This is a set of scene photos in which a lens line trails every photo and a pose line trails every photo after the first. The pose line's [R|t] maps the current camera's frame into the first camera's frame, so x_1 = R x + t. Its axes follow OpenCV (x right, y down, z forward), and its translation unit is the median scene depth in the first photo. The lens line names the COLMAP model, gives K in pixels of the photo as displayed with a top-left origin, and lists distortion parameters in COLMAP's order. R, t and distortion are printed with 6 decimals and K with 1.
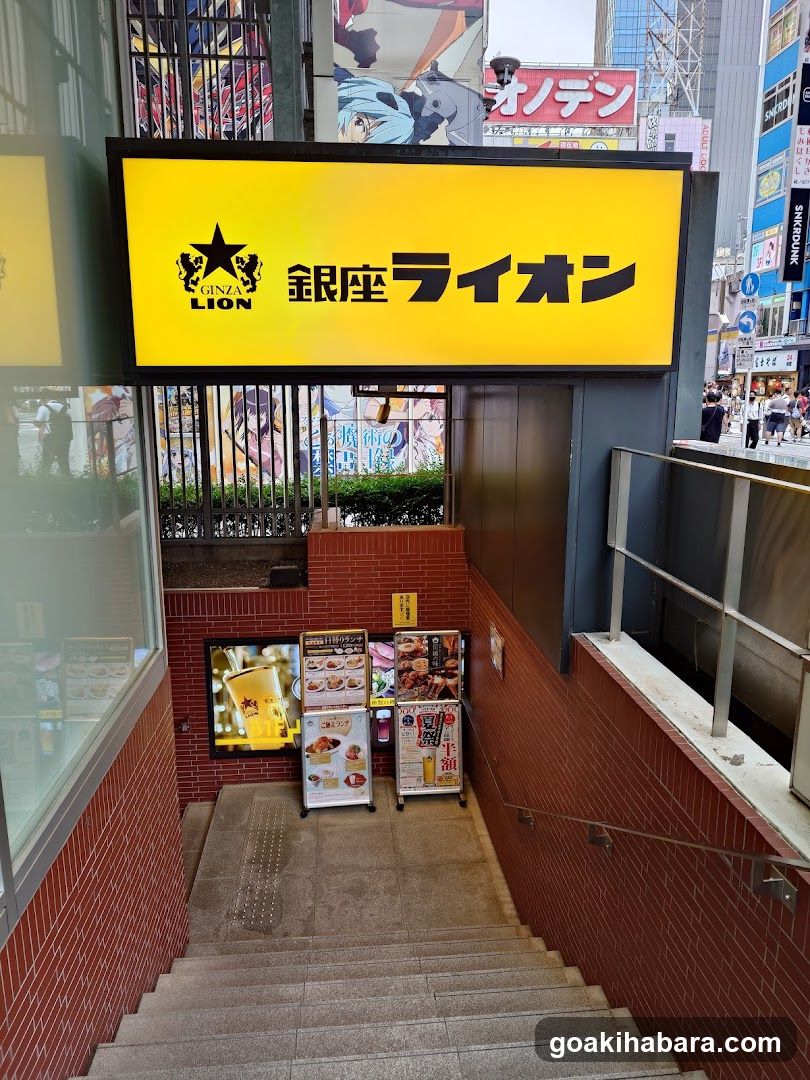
lens RADIAL K [[806.5, 0, 409.5], [0, 806.5, 522.6], [0, 0, 1]] dist [0.014743, -0.005192]
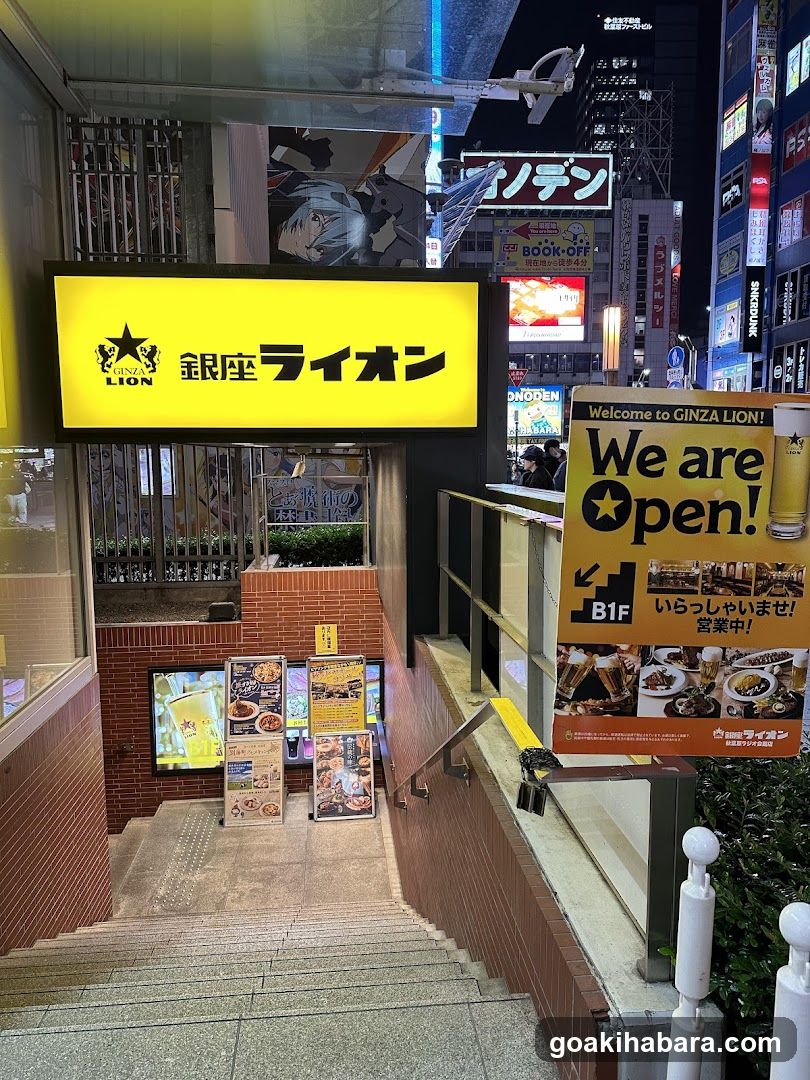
lens RADIAL K [[788.1, 0, 408.9], [0, 788.1, 523.8], [0, 0, 1]] dist [0.171551, -0.305301]
pose [[0.999950, -0.006735, 0.007391, 0.210344], [0.007308, 0.996731, -0.080459, 0.070256], [-0.006825, 0.080509, 0.996731, -0.293379]]
